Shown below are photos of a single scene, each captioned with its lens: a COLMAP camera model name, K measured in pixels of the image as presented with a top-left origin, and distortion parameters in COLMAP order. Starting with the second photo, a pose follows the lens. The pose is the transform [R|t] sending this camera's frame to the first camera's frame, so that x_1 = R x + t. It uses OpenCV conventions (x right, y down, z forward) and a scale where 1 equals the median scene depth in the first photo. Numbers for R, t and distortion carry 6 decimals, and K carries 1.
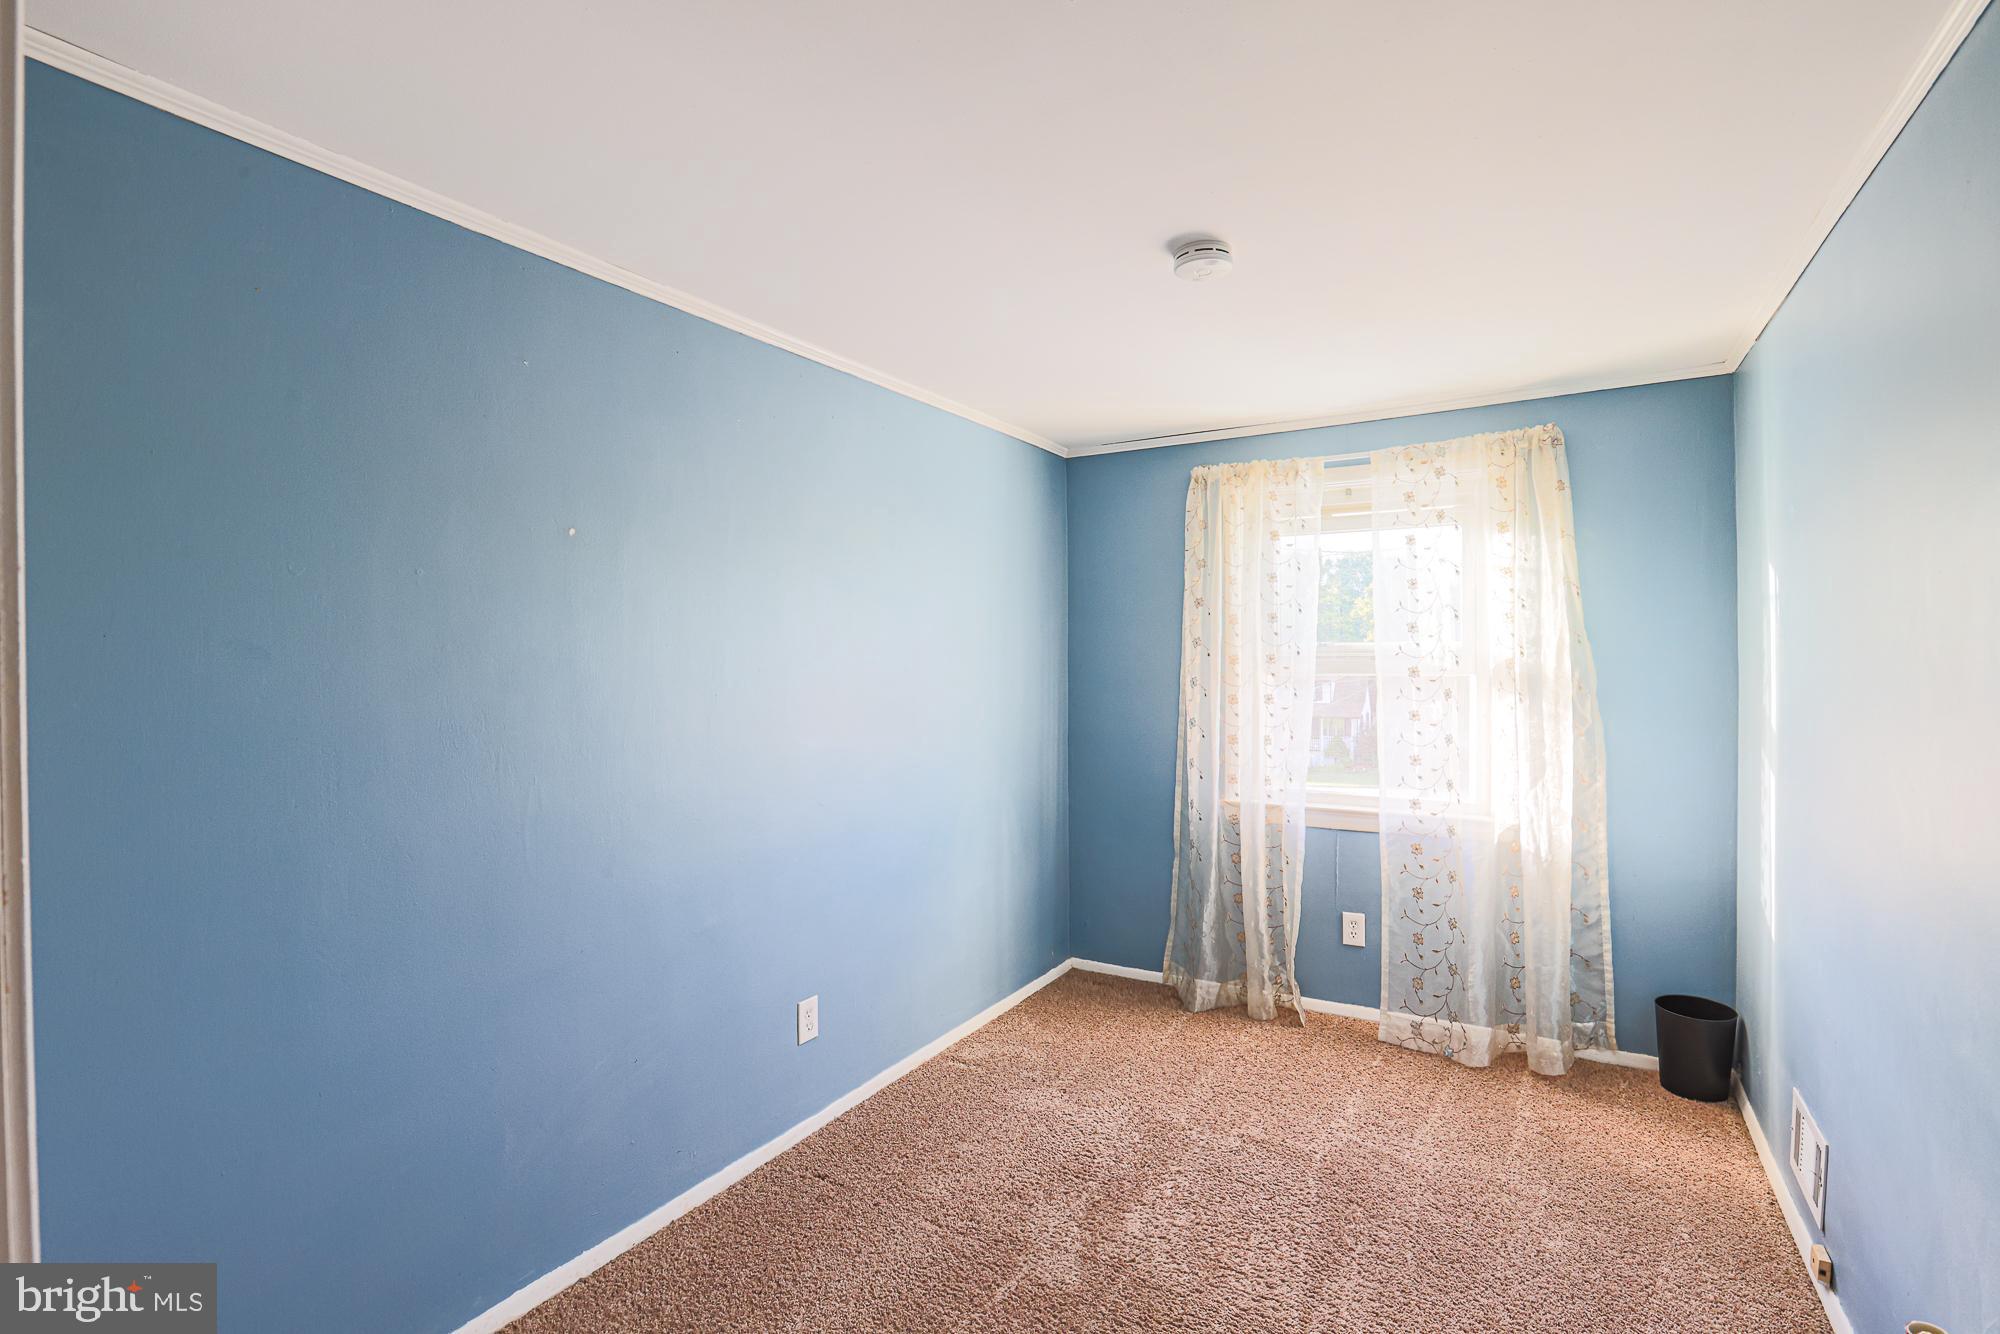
lens RADIAL K [[931.5, 0, 973.2], [0, 931.5, 667.0], [0, 0, 1]] dist [-0.075209, 0.034252]
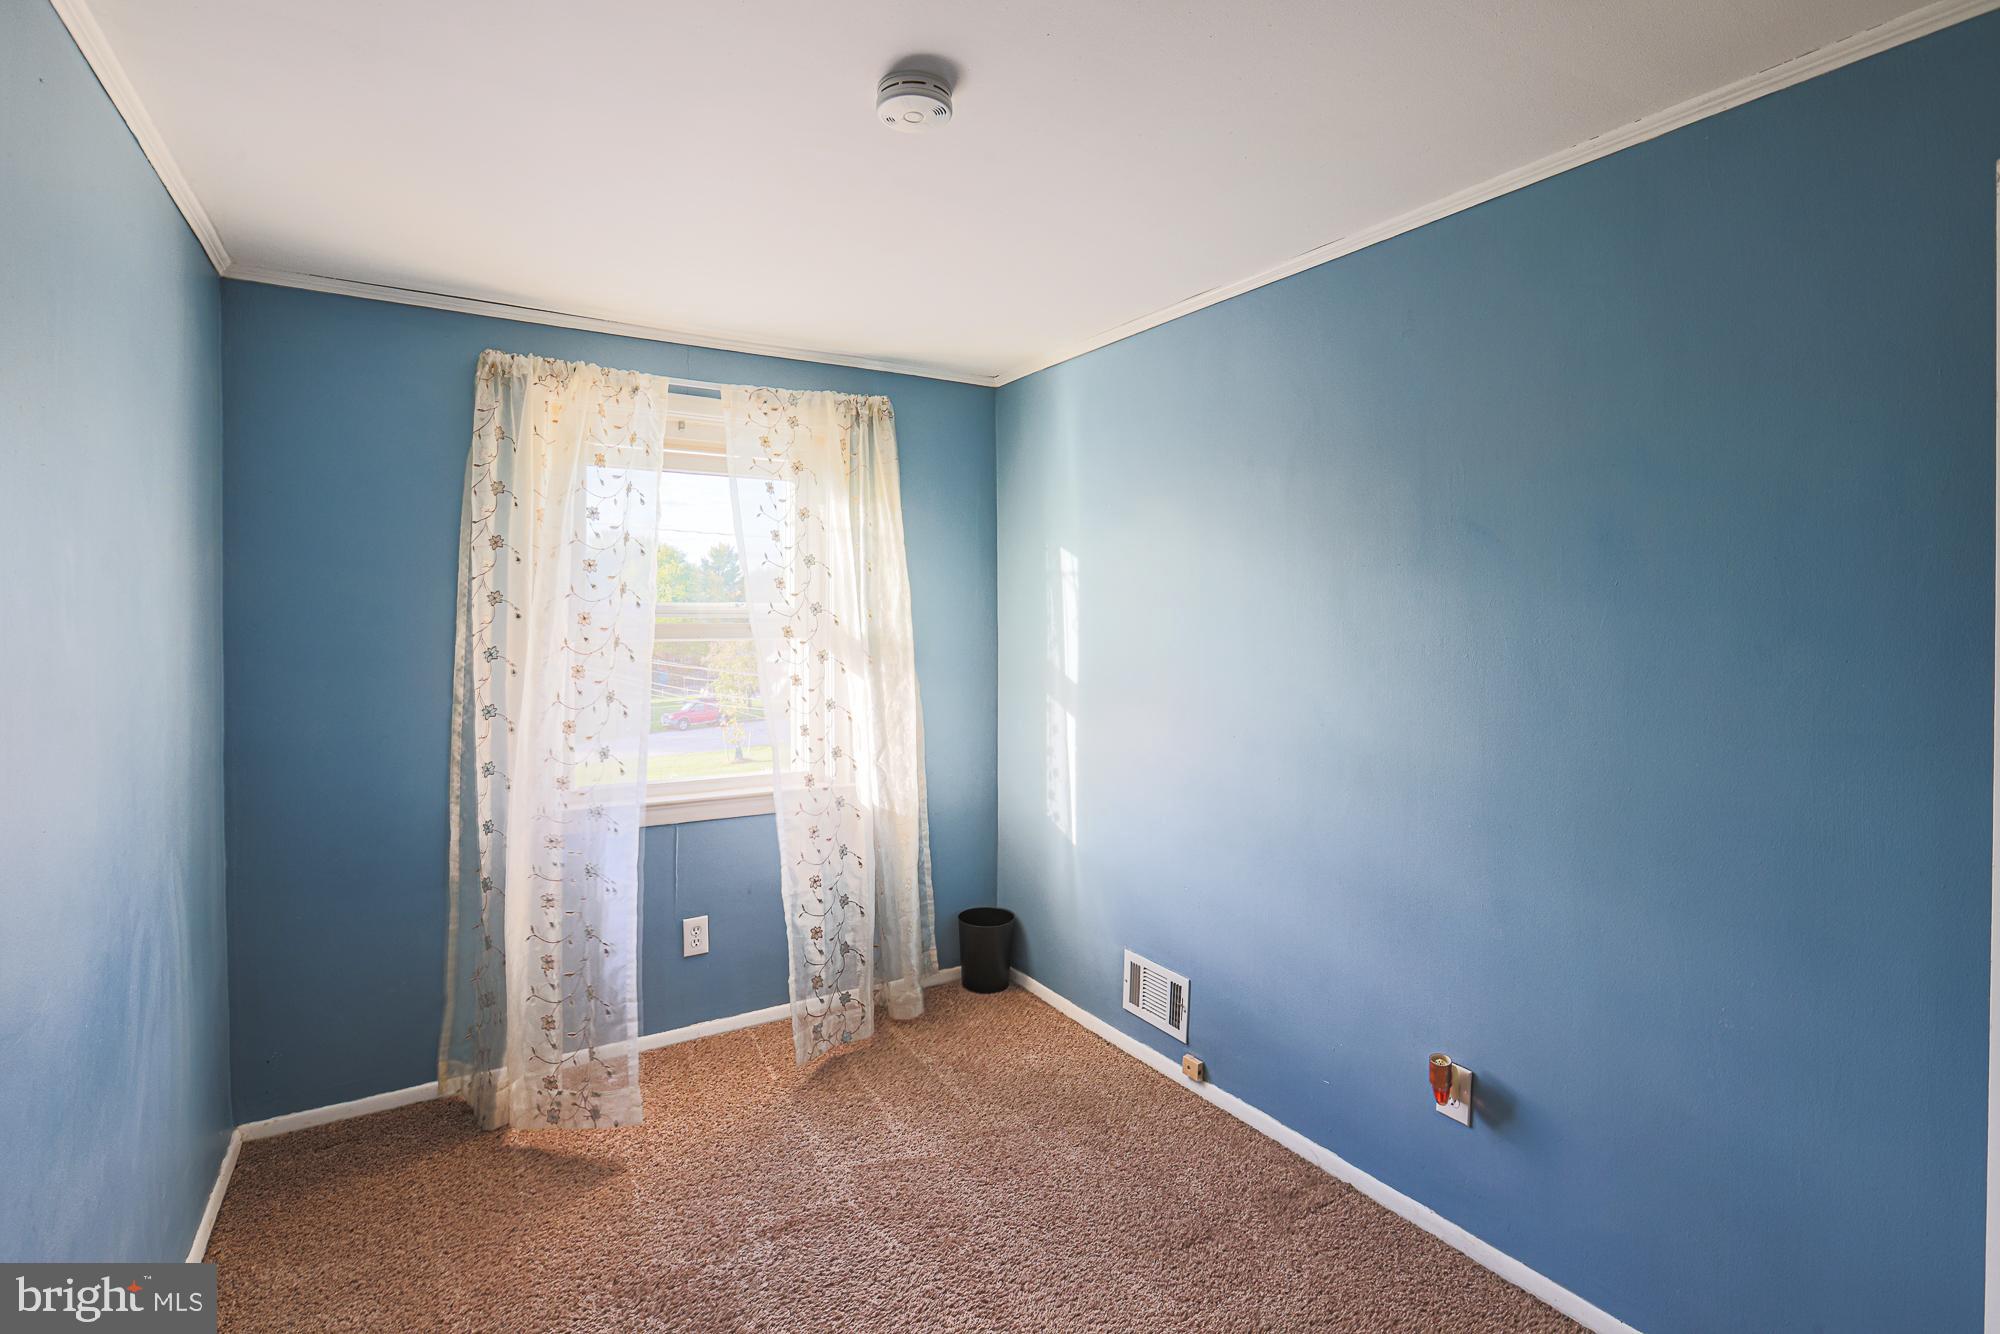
lens RADIAL K [[951.1, 0, 1000.4], [0, 951.1, 628.3], [0, 0, 1]] dist [-0.051241, 0.026224]
pose [[0.428449, -0.005504, 0.903549, -0.263928], [0.006305, 0.999975, 0.003101, -0.003061], [-0.903544, 0.004368, 0.428473, 0.369082]]
